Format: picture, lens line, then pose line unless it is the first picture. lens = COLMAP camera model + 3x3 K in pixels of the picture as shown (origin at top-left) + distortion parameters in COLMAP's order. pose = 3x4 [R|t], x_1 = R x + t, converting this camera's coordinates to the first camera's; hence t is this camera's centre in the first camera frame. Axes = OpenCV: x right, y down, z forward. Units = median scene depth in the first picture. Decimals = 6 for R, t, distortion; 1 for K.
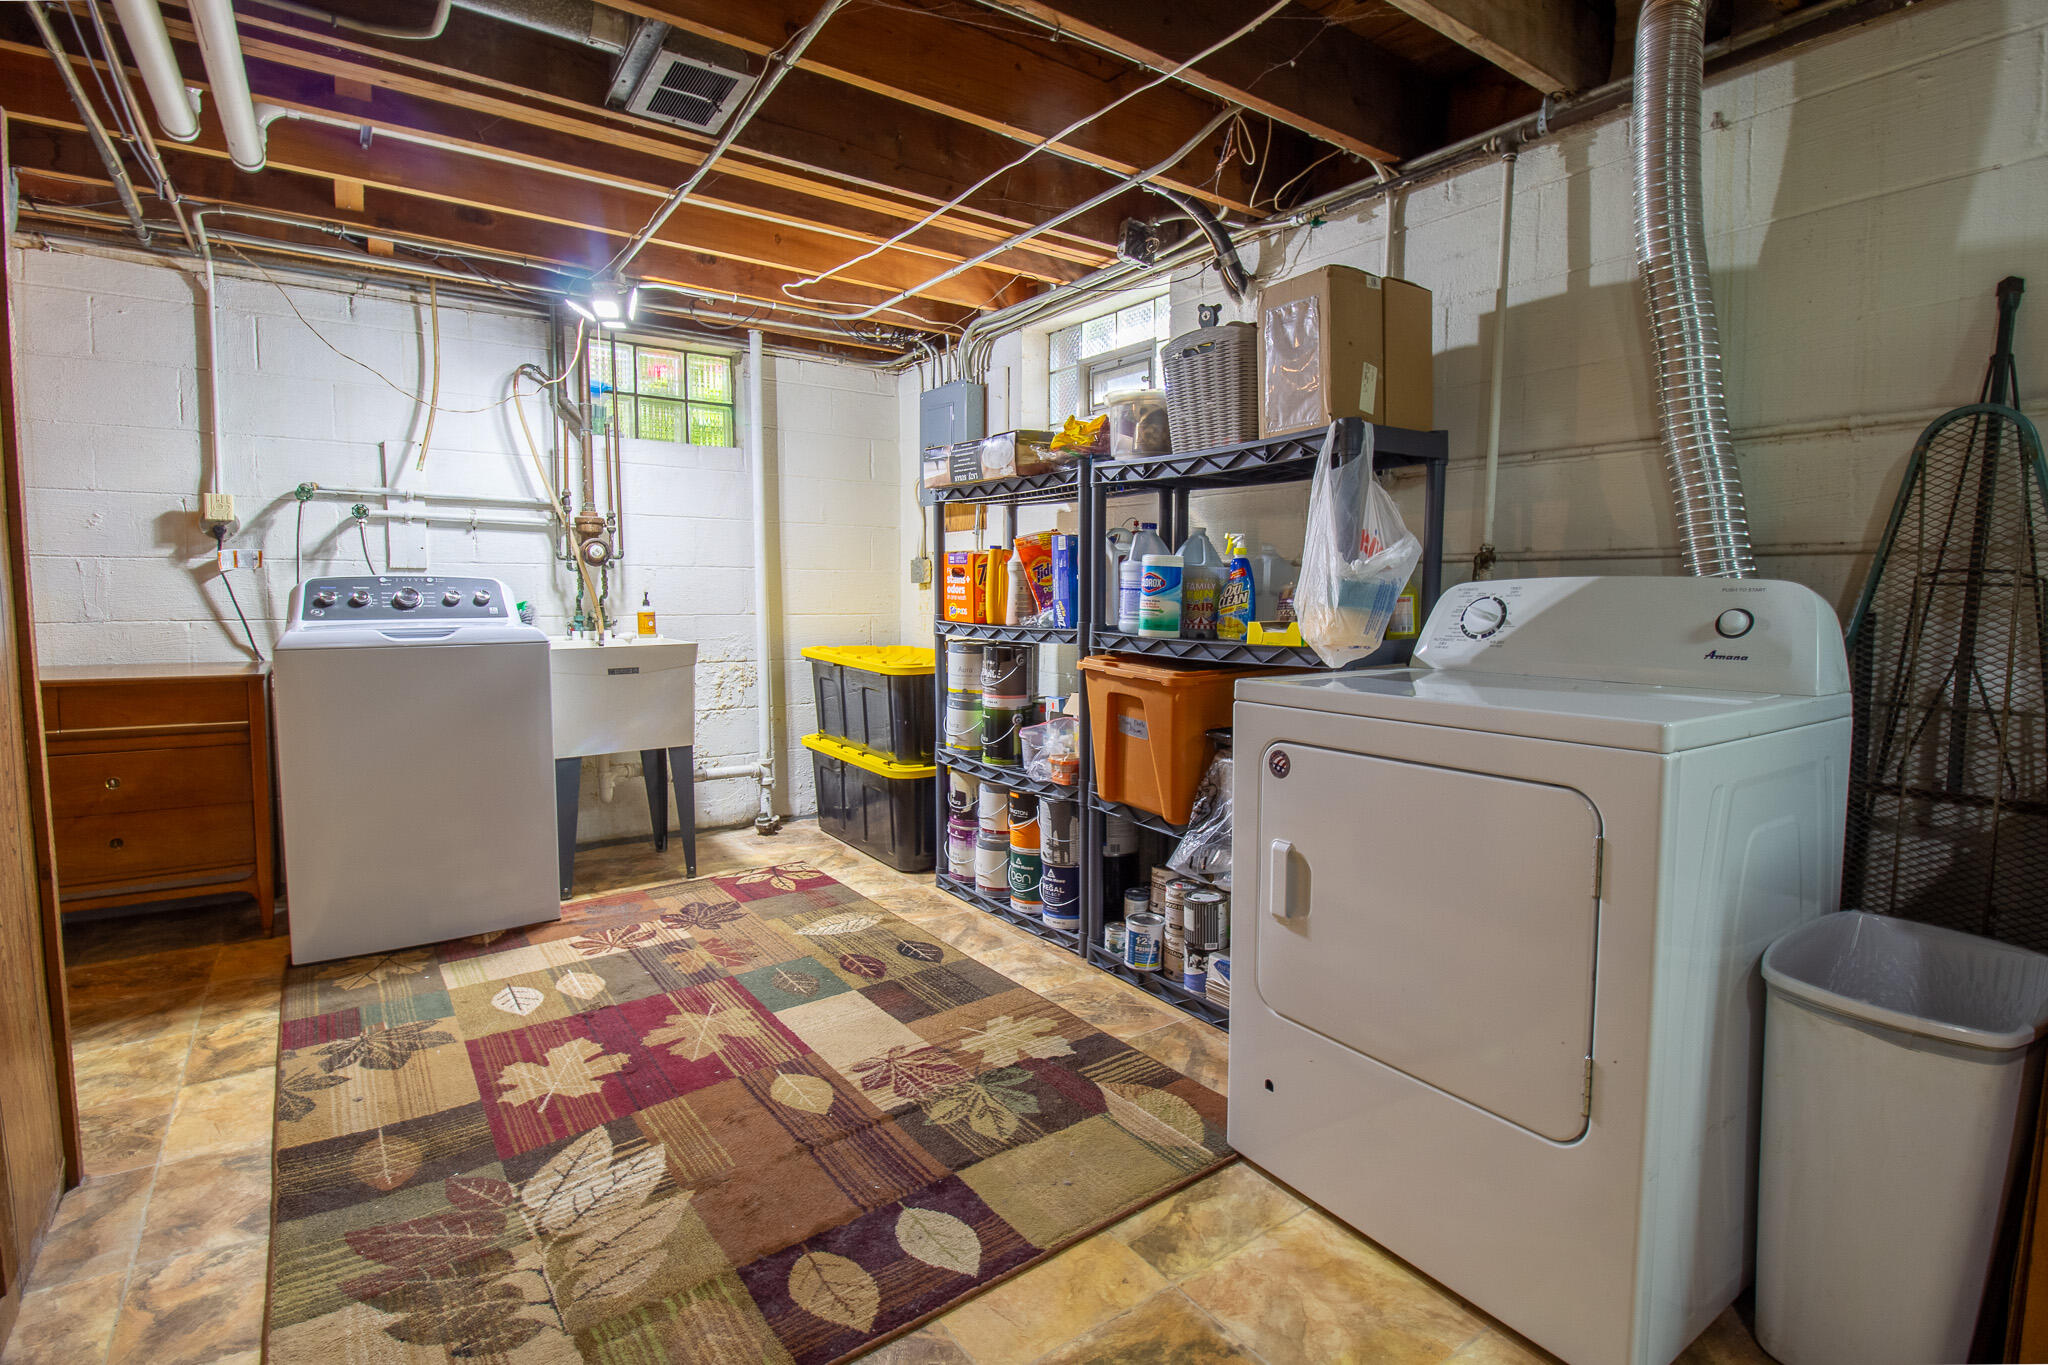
lens RADIAL K [[971.2, 0, 1036.8], [0, 971.2, 670.6], [0, 0, 1]] dist [-0.001120, -0.012152]
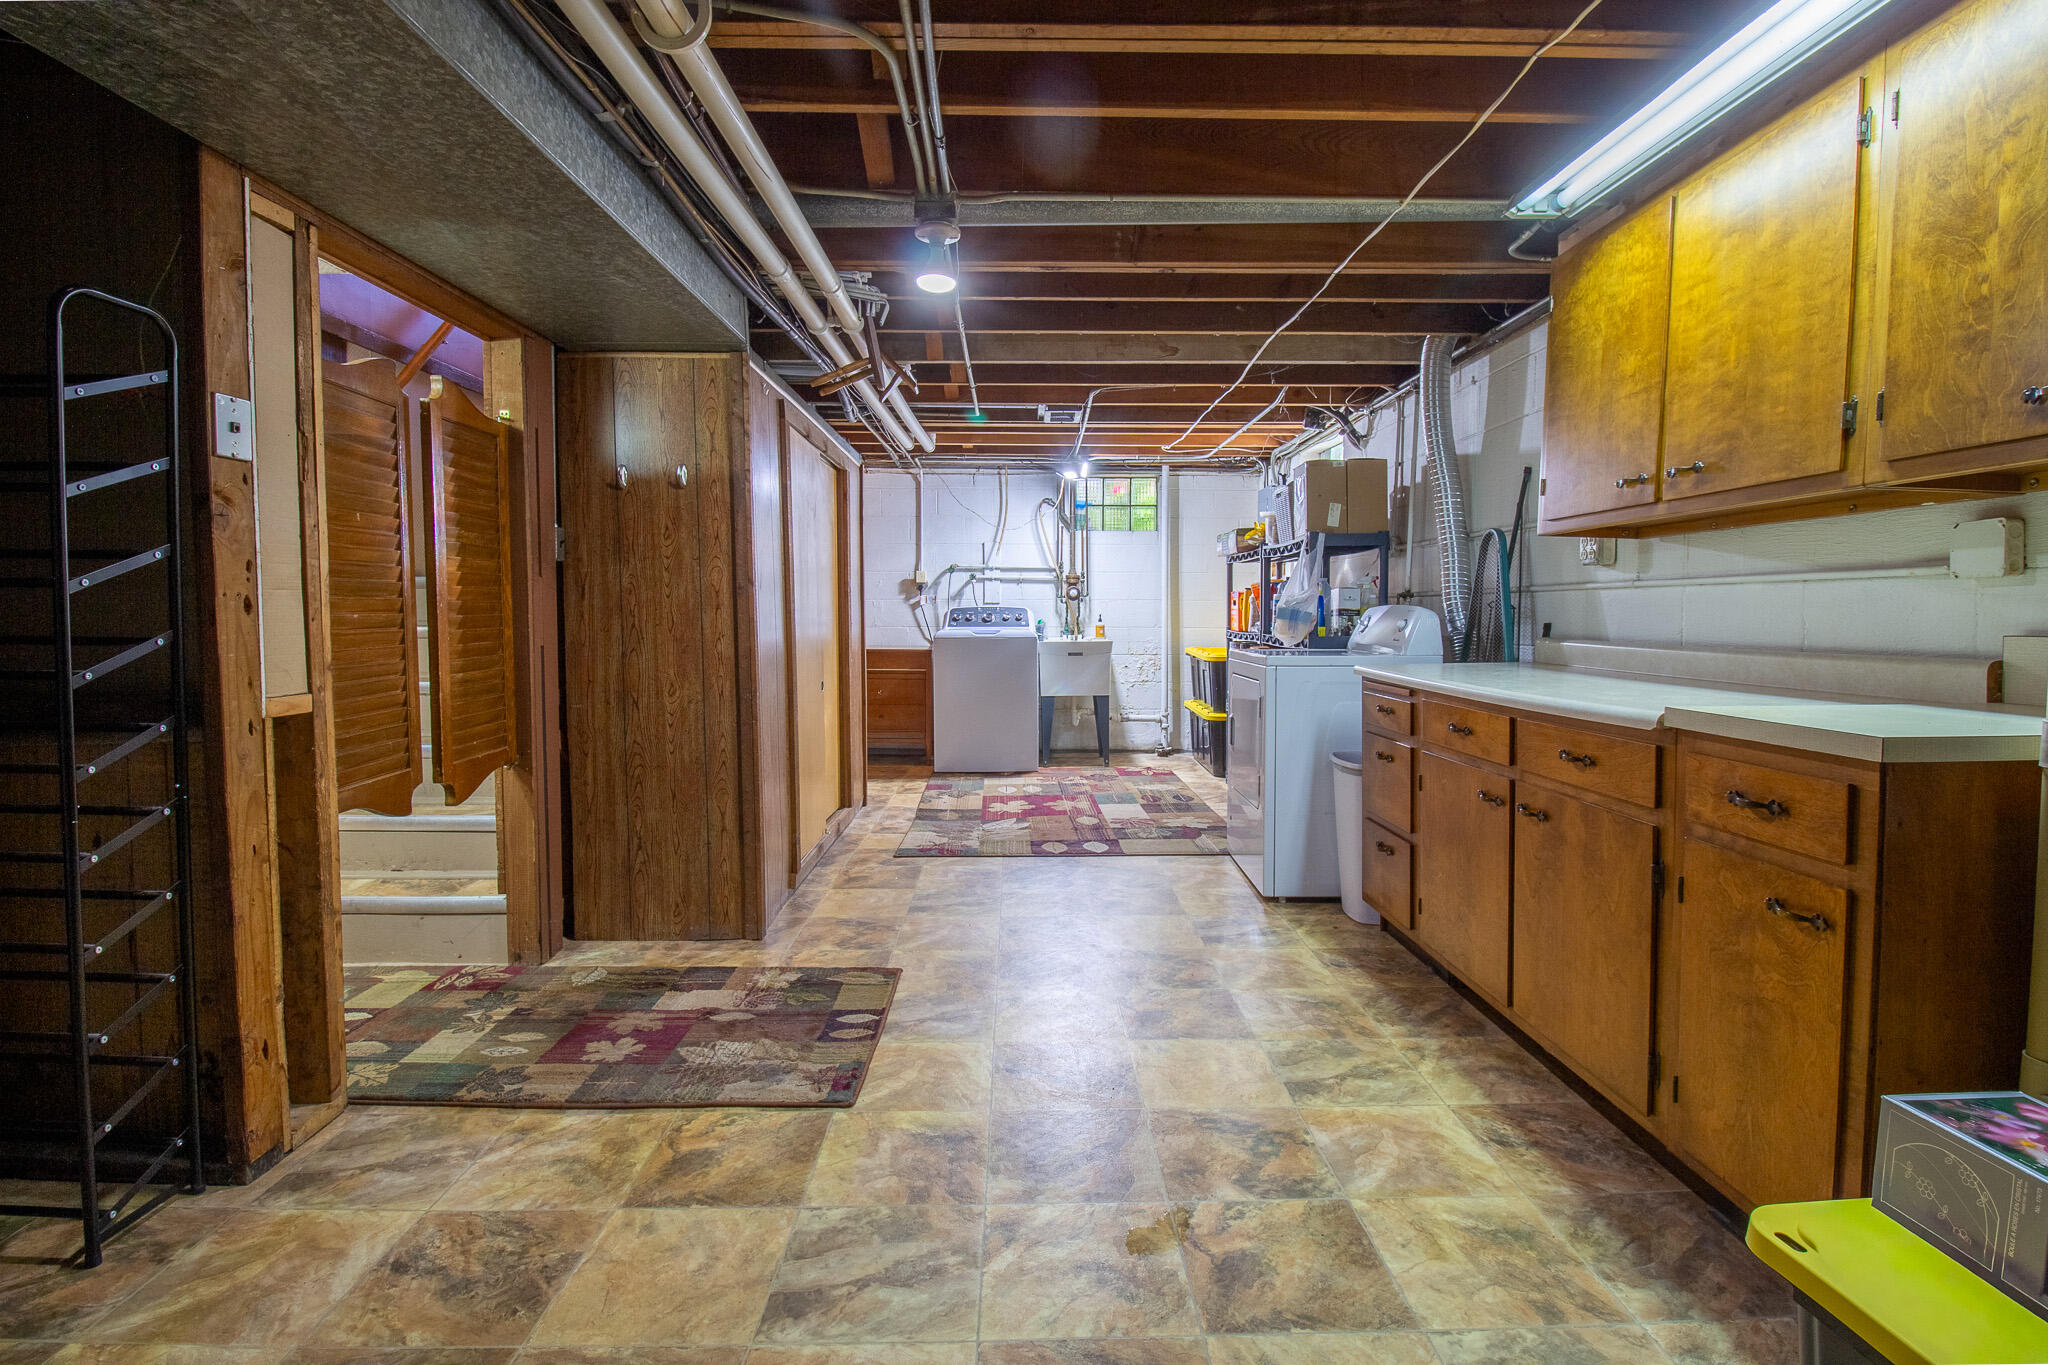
lens RADIAL K [[971.2, 0, 1019.7], [0, 971.2, 672.2], [0, 0, 1]] dist [-0.001120, -0.012152]
pose [[0.813367, 0.030829, -0.580934, 0.706089], [-0.044800, 0.998949, -0.009712, 0.068912], [0.580024, 0.033925, 0.813893, -0.750153]]
